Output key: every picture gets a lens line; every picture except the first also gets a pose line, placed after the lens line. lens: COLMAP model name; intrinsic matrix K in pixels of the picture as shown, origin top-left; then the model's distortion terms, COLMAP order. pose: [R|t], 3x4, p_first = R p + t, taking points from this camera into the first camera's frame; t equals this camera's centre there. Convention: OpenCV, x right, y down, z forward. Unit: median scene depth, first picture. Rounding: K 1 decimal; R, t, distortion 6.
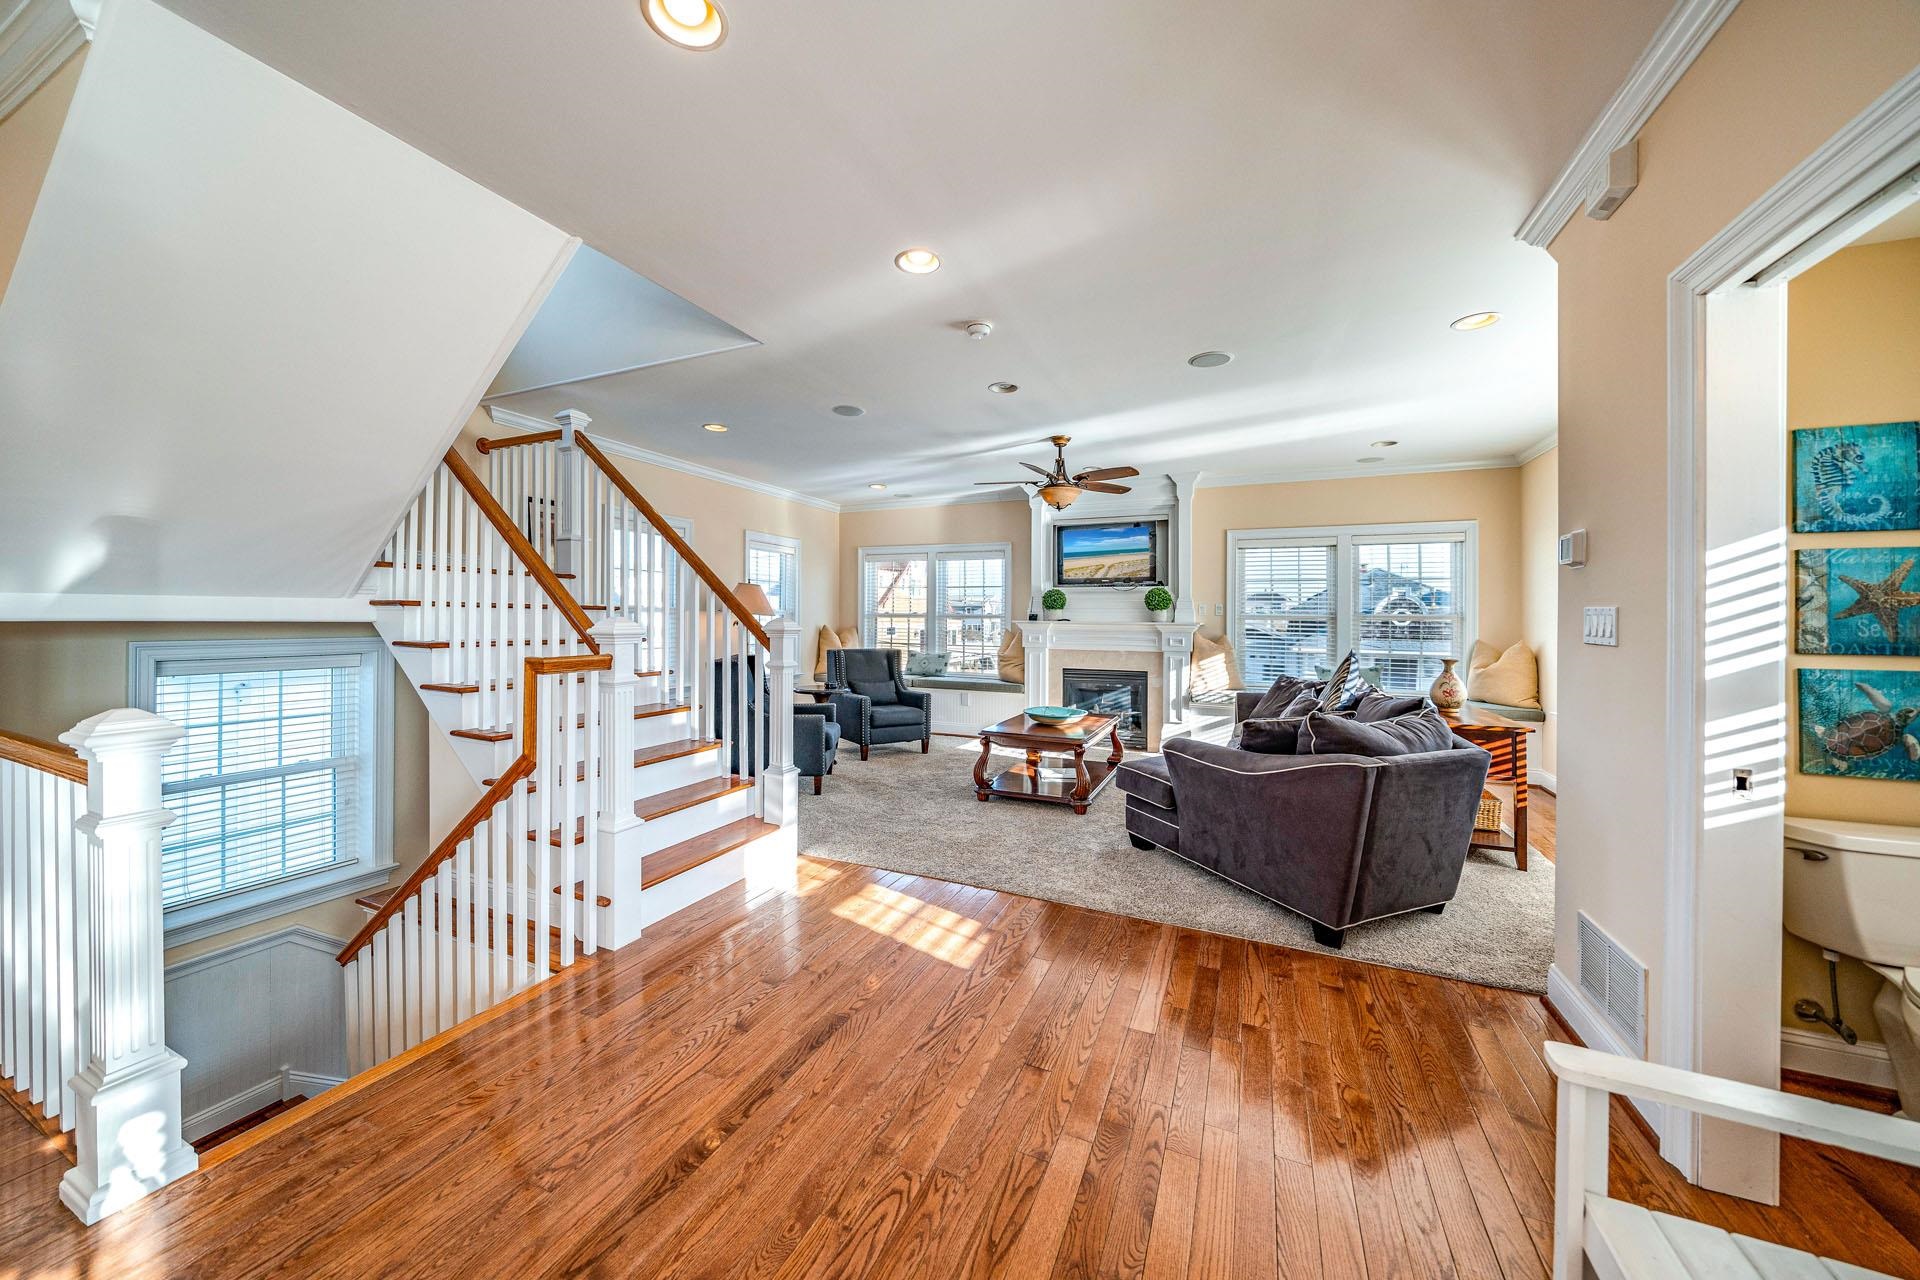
lens RADIAL K [[665.5, 0, 962.5], [0, 665.5, 628.6], [0, 0, 1]] dist [-0.000262, -0.000131]
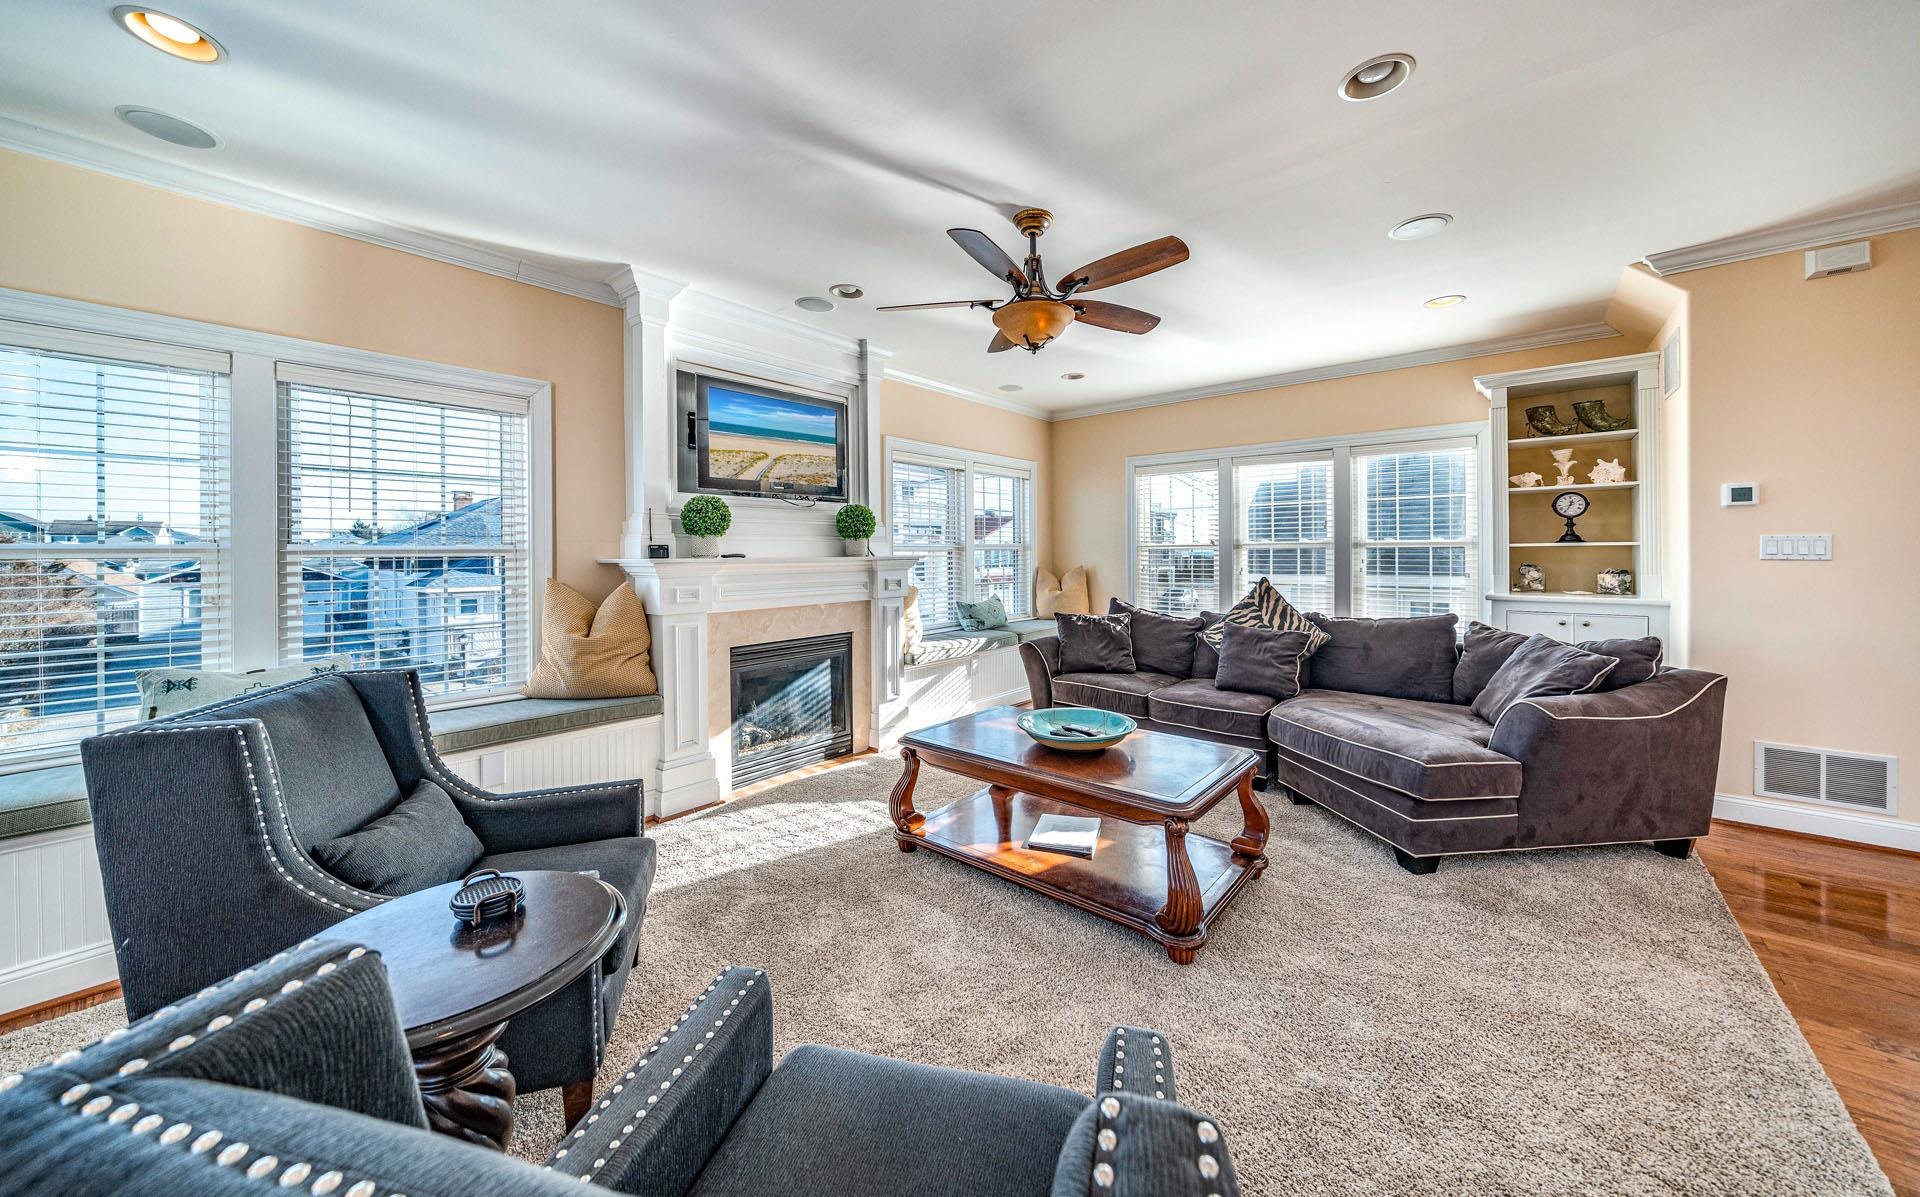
lens RADIAL K [[649.0, 0, 949.4], [0, 649.0, 556.0], [0, 0, 1]] dist [-0.014715, -0.000001]
pose [[0.291747, -0.017208, 0.956341, -0.292723], [0.022609, 0.999683, 0.011090, -0.014711], [-0.956228, 0.018386, 0.292044, 0.710480]]
